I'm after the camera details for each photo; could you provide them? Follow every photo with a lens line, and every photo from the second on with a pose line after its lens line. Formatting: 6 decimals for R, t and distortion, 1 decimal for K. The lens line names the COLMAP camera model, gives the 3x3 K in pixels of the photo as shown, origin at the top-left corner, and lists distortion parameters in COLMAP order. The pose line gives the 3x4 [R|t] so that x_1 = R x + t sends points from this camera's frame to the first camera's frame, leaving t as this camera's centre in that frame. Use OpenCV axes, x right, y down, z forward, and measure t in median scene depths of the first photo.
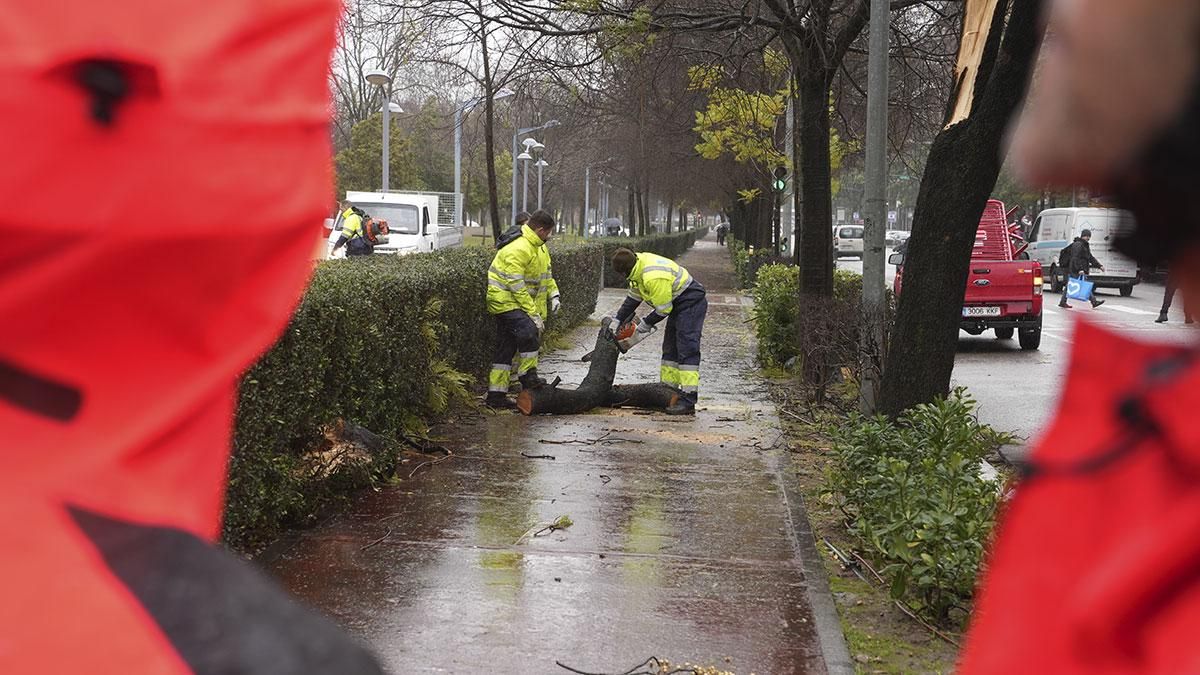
lens RADIAL K [[2588.3, 0, 600.0], [0, 2588.3, 337.5], [0, 0, 1]] dist [0.586277, -0.088178]
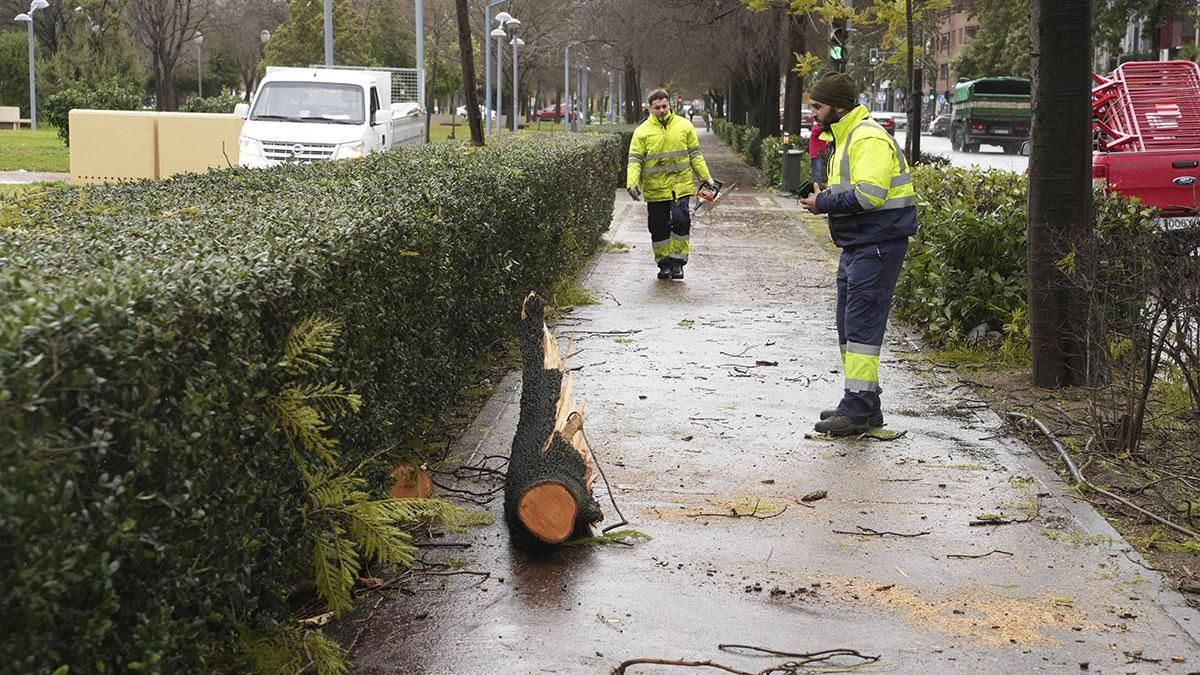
lens RADIAL K [[2588.3, 0, 600.0], [0, 2588.3, 337.5], [0, 0, 1]] dist [0.586277, -0.088178]
pose [[0.999844, -0.014565, 0.010010, -0.011185], [0.014117, 0.998955, 0.043460, -0.010362], [-0.010632, -0.043312, 0.999005, 0.250993]]
